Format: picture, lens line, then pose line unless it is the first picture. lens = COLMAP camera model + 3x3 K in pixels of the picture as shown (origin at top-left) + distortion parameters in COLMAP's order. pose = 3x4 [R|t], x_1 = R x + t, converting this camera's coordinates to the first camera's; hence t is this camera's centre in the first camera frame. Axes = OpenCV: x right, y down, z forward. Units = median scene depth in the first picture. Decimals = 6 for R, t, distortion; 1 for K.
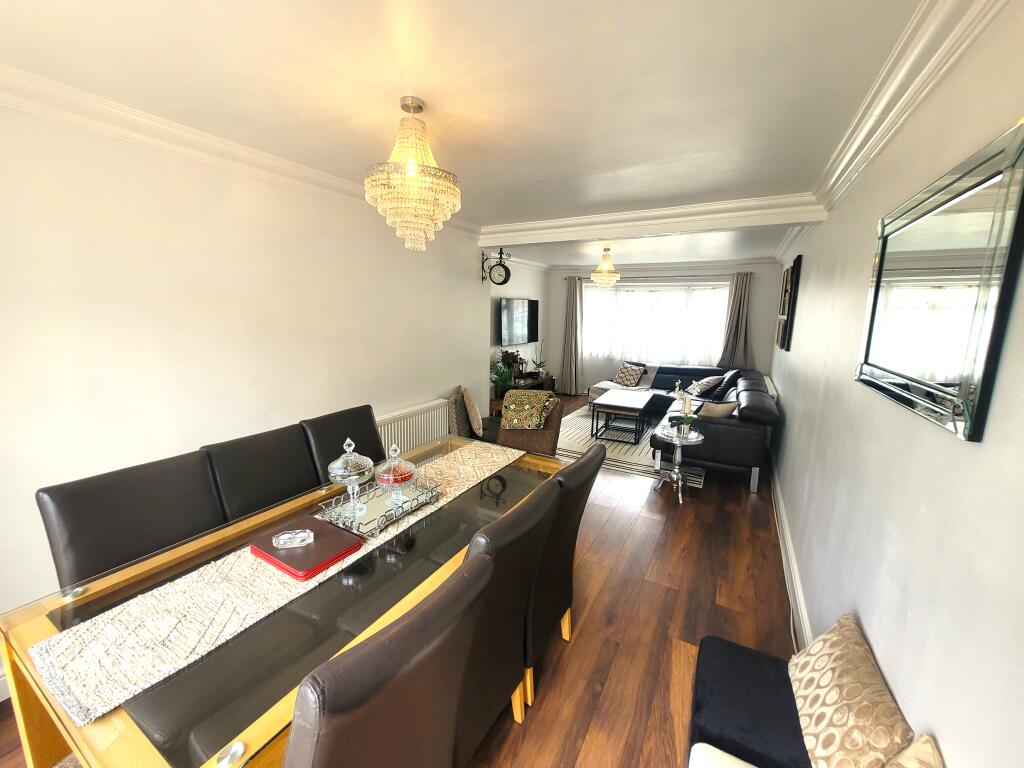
lens RADIAL K [[401.2, 0, 519.4], [0, 401.2, 378.8], [0, 0, 1]] dist [0.000461, -0.000906]
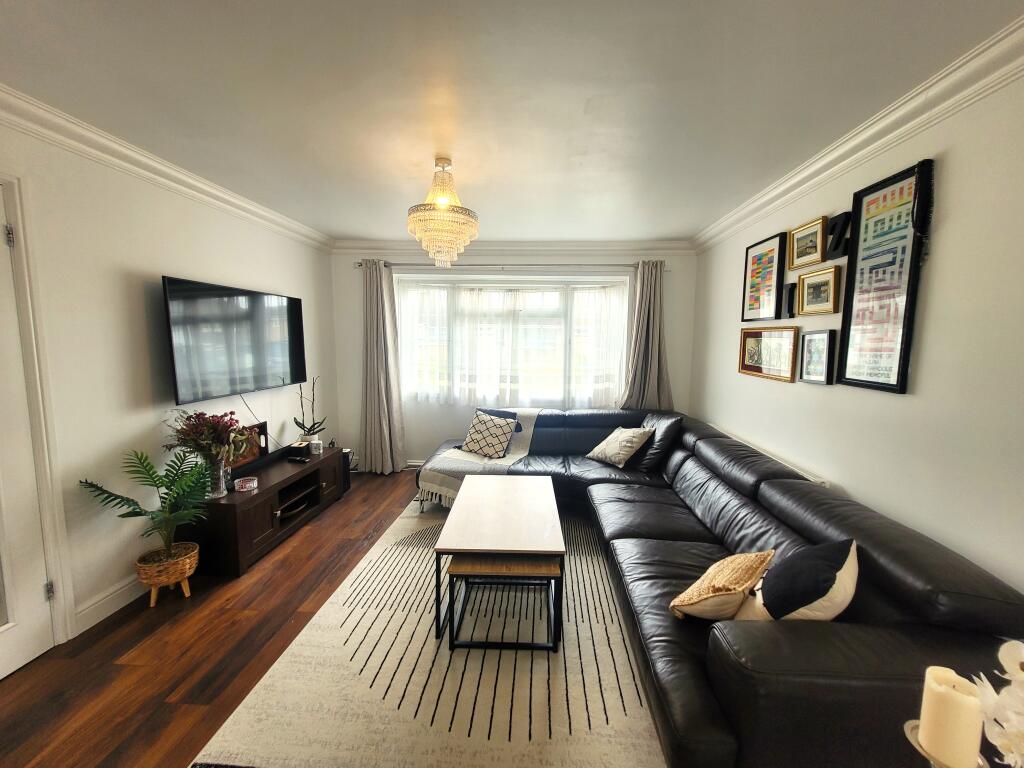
lens RADIAL K [[401.2, 0, 521.1], [0, 401.2, 379.8], [0, 0, 1]] dist [0.000461, -0.000906]
pose [[0.903299, -0.048929, 0.426213, 0.080624], [0.076035, 0.996006, -0.046804, -0.055556], [-0.422220, 0.074685, 0.903411, 0.475155]]
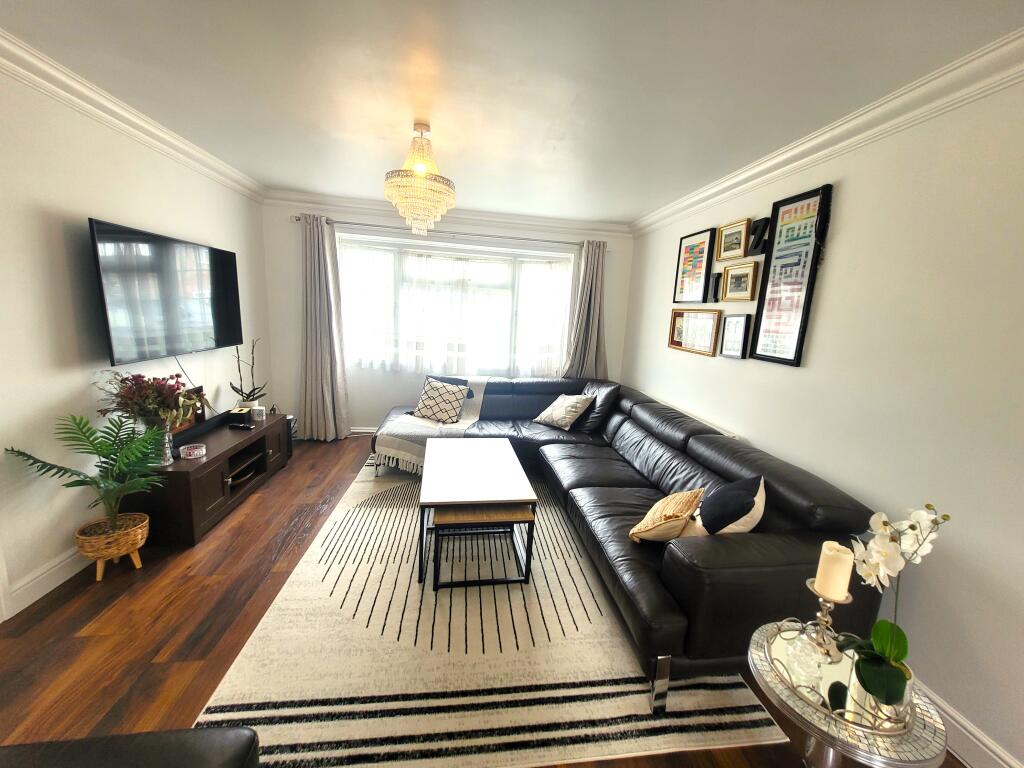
lens RADIAL K [[401.2, 0, 522.3], [0, 401.2, 380.1], [0, 0, 1]] dist [0.000461, -0.000906]
pose [[0.800197, -0.071057, 0.595513, 0.027898], [0.057405, 0.997472, 0.041884, -0.056288], [-0.596983, 0.000670, 0.802253, 0.473247]]
